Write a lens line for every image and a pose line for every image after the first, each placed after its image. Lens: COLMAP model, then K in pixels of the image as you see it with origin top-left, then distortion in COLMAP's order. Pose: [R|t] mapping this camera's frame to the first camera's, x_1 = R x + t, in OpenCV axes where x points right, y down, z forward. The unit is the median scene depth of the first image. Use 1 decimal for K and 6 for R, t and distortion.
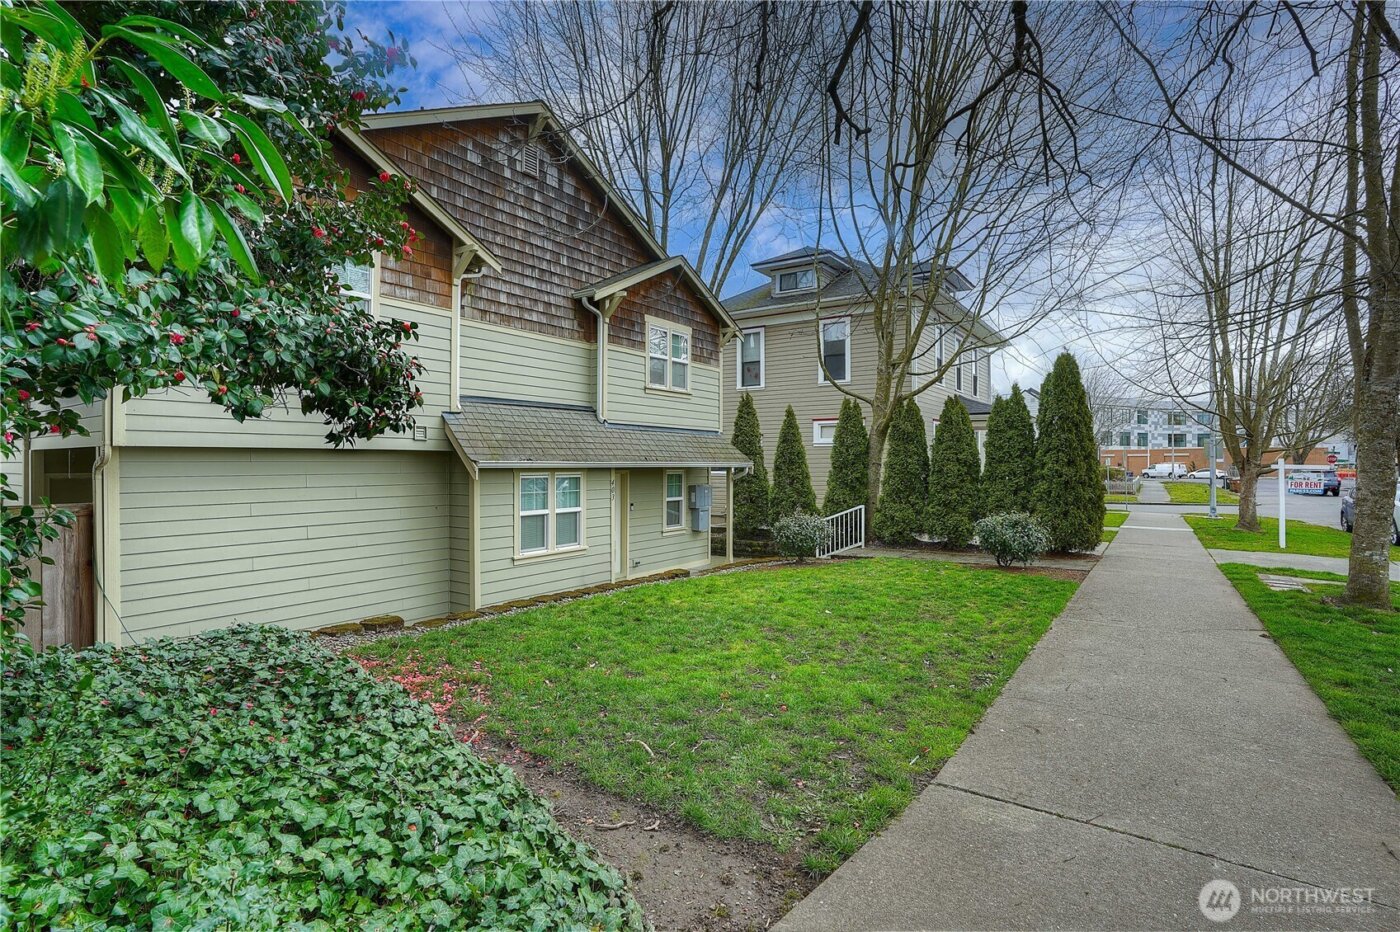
lens RADIAL K [[669.6, 0, 703.7], [0, 669.6, 458.7], [0, 0, 1]] dist [-0.047198, 0.000696]
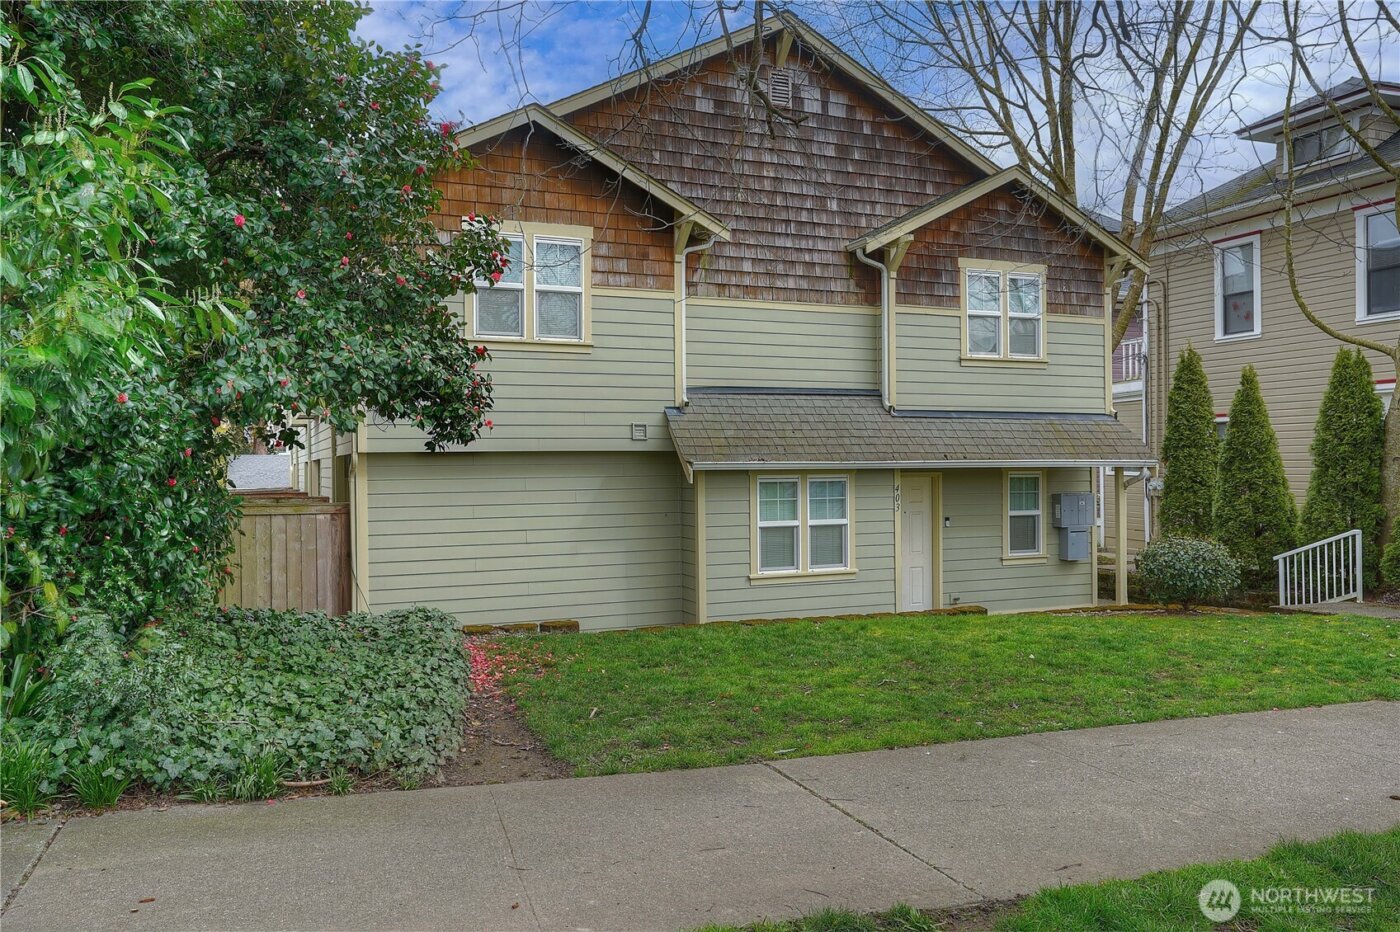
lens RADIAL K [[1048.5, 0, 700.0], [0, 1048.5, 466.0], [0, 0, 1]] dist [0.010447, 0.005114]
pose [[0.844862, -0.007695, -0.534930, 0.320591], [0.012584, 0.999906, 0.005491, 0.000746], [0.534837, -0.011371, 0.844879, -0.132146]]
